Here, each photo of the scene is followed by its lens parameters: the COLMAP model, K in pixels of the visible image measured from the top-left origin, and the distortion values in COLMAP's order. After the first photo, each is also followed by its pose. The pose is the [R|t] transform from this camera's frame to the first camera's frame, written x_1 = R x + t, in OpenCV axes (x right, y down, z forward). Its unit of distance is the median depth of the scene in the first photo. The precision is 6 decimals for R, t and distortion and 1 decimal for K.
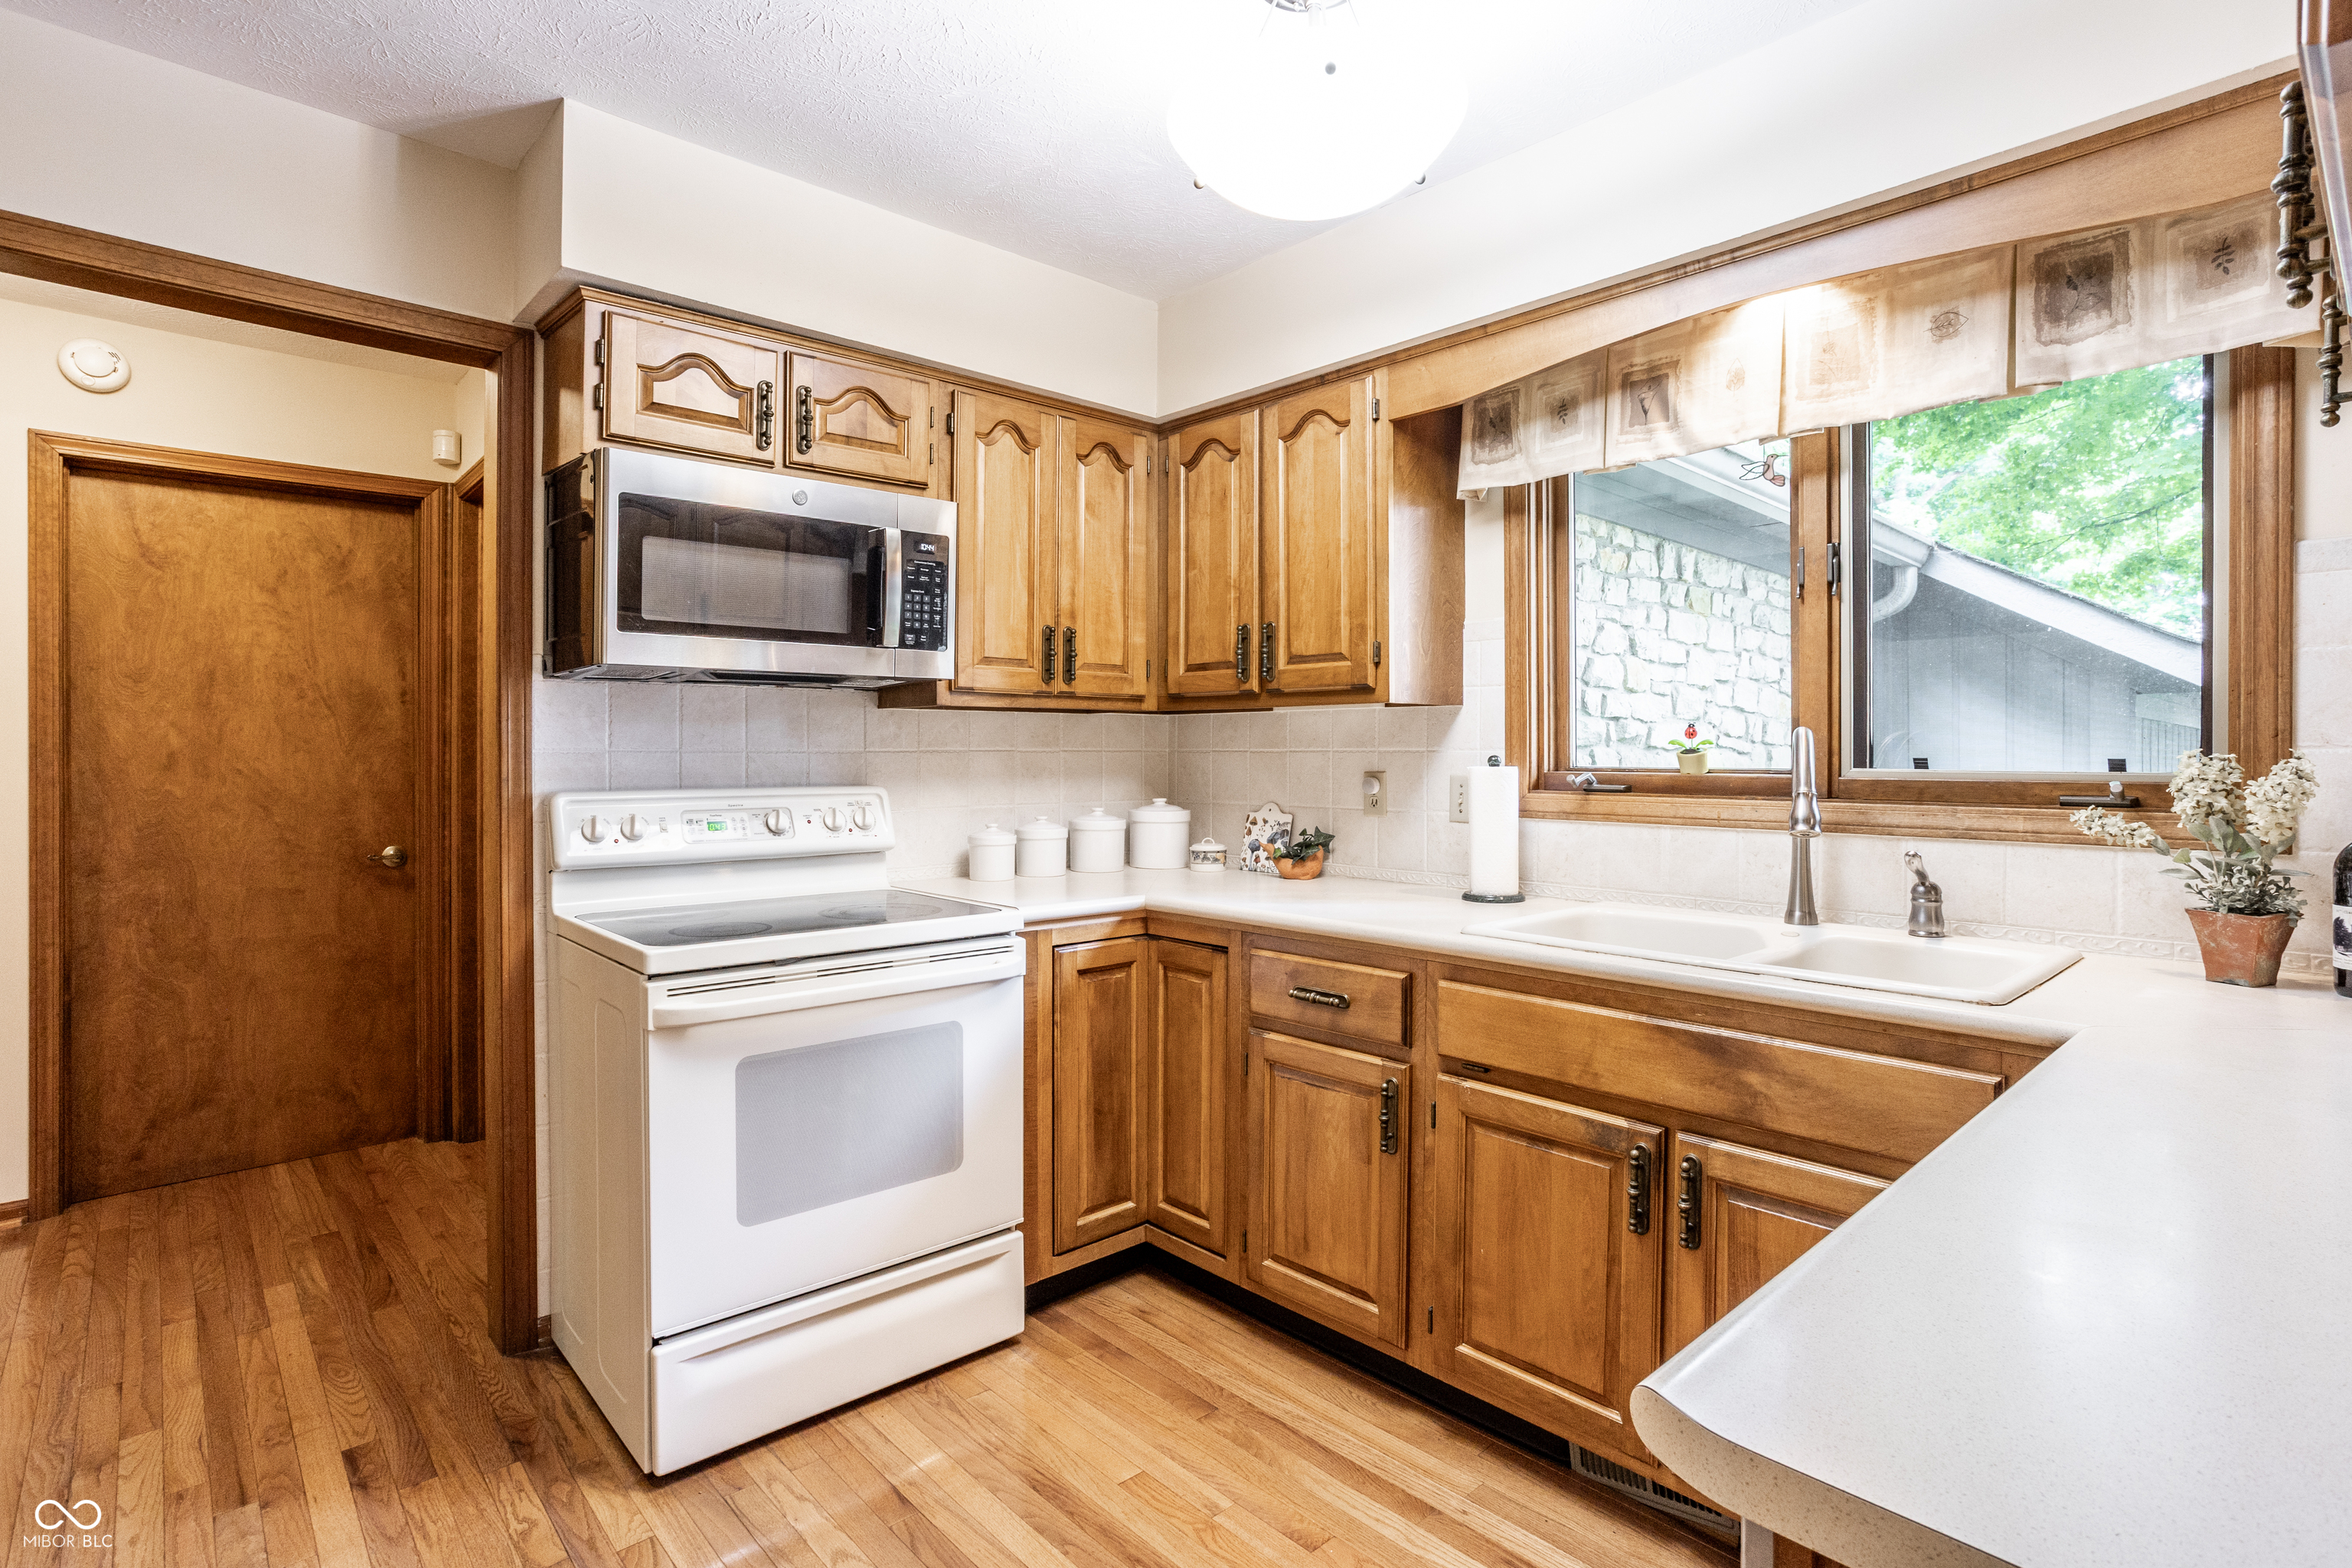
lens RADIAL K [[1145.5, 0, 1185.5], [0, 1145.5, 745.9], [0, 0, 1]] dist [-0.043733, 0.027216]
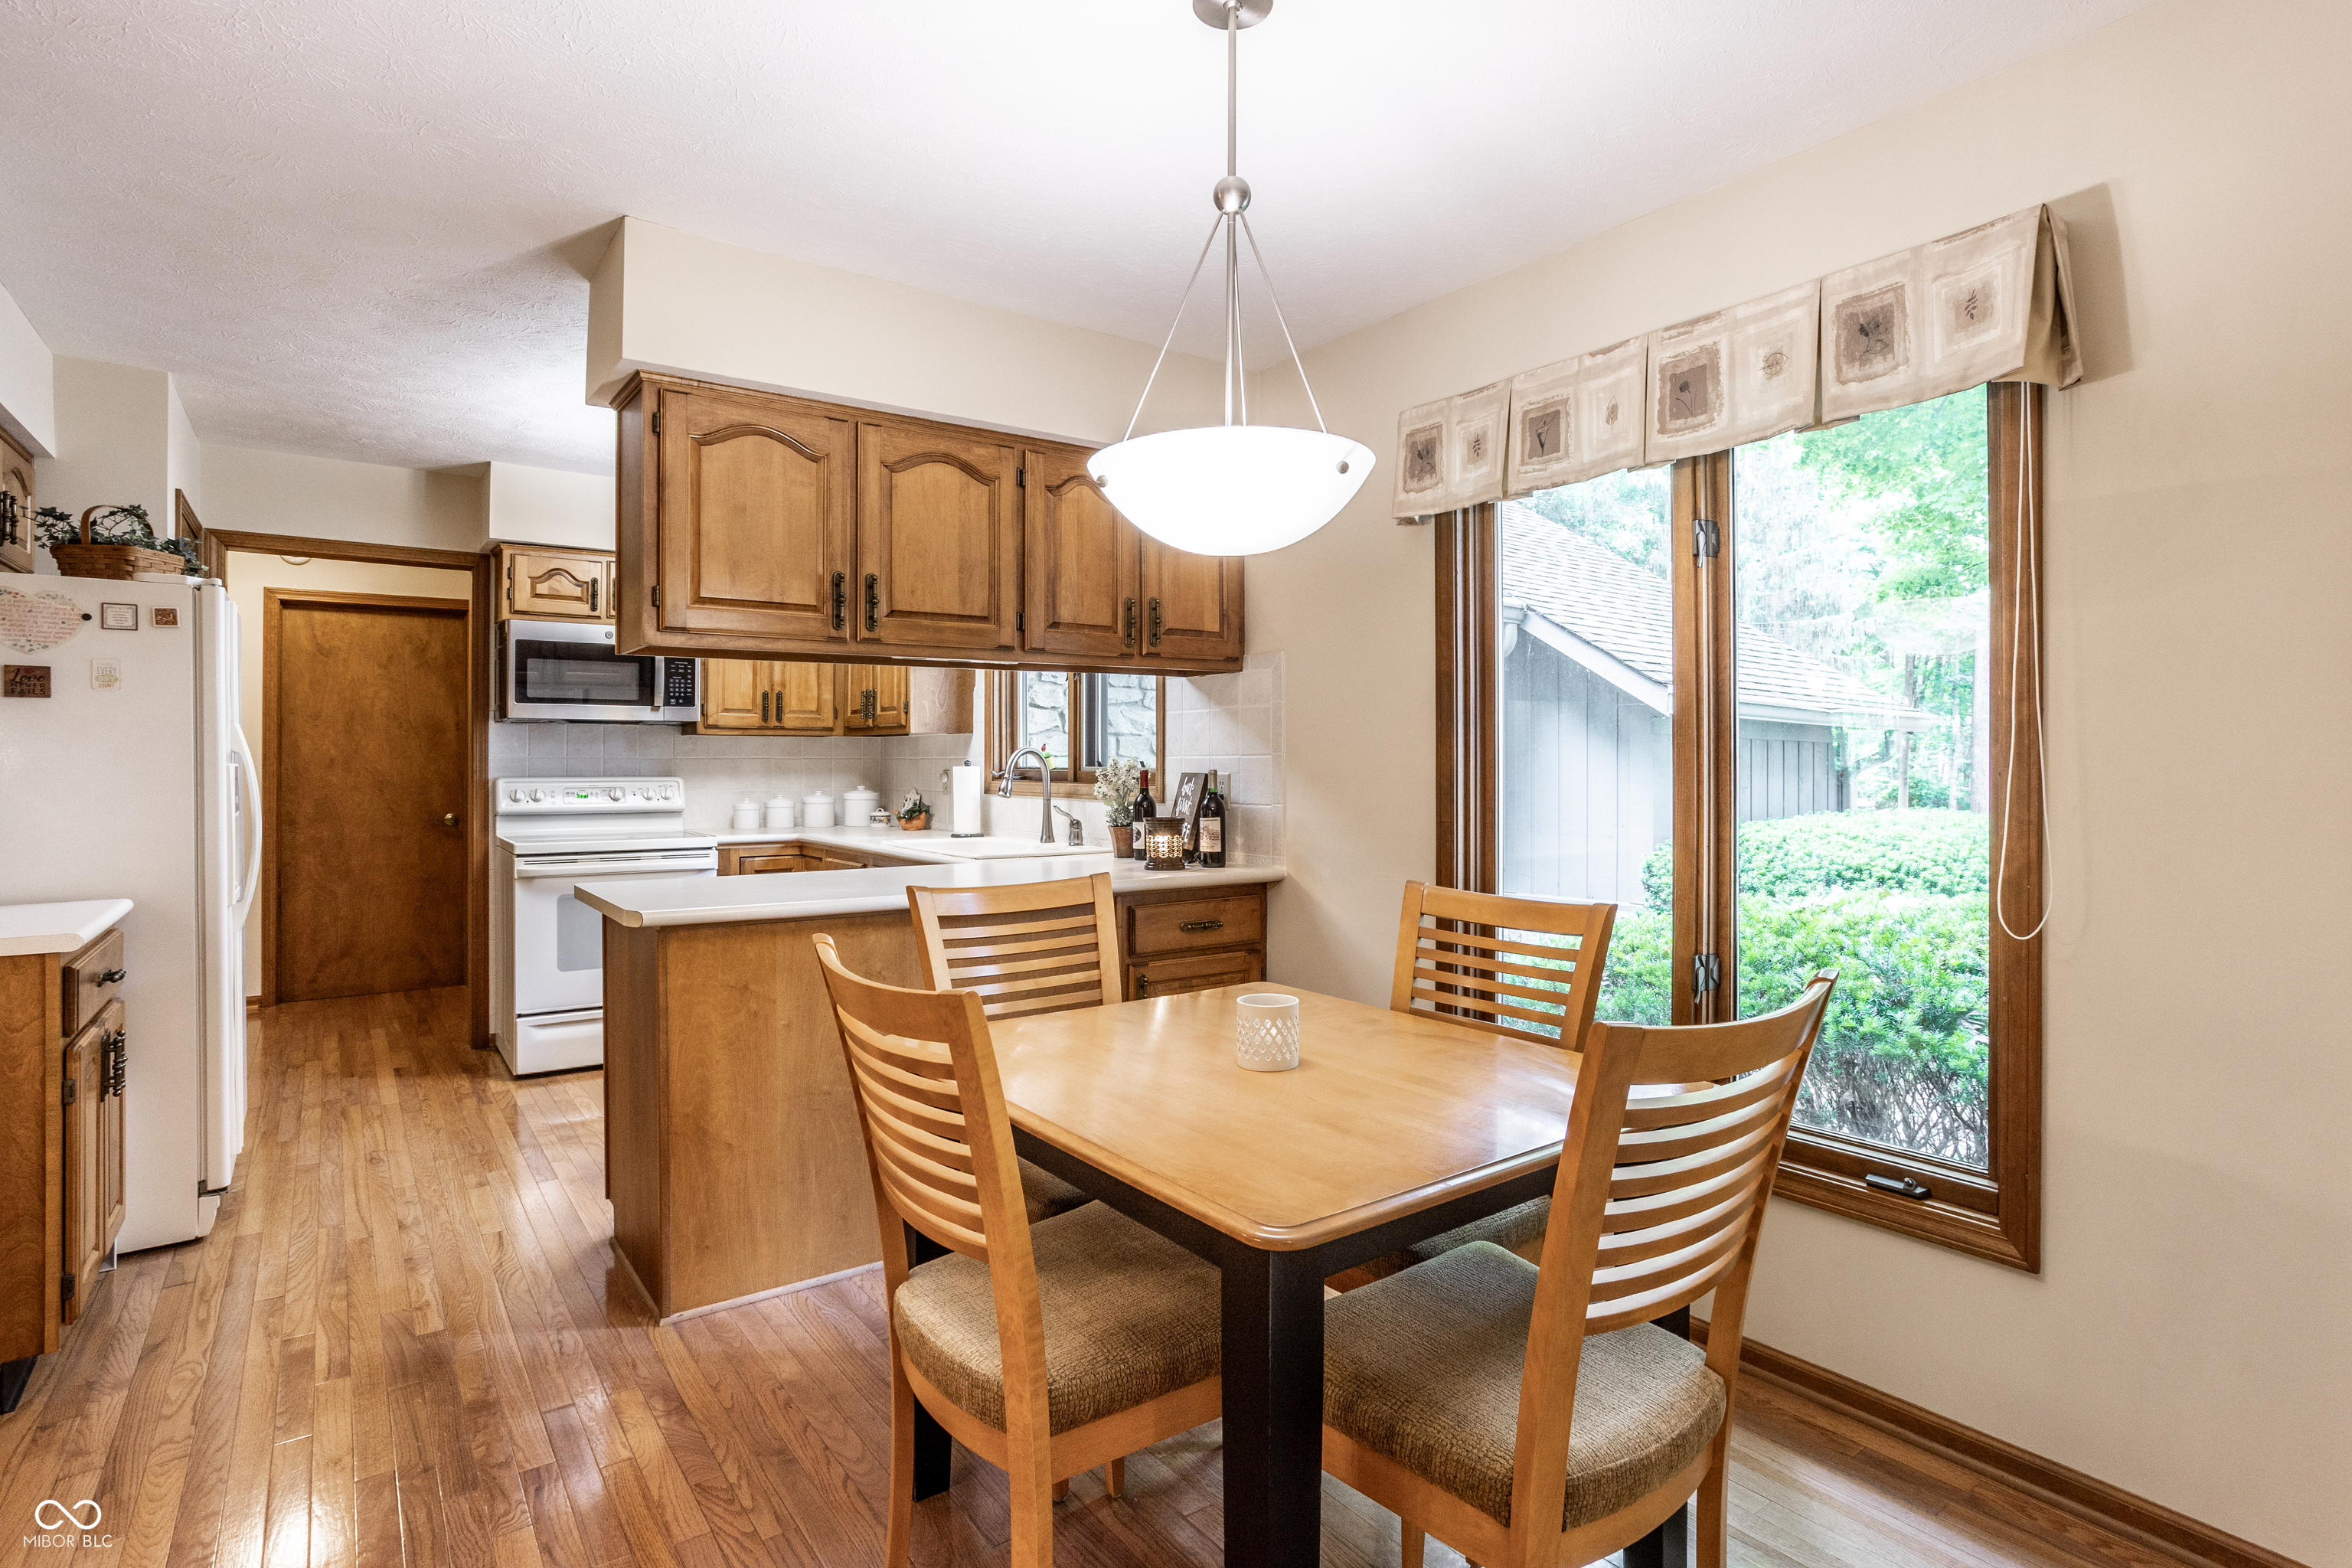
lens RADIAL K [[1145.5, 0, 1185.5], [0, 1145.5, 745.9], [0, 0, 1]] dist [-0.043733, 0.027216]
pose [[0.995407, 0.000238, -0.095735, 0.688231], [-0.001020, 0.999967, -0.008120, -0.000953], [0.095730, 0.008181, 0.995374, -0.723819]]
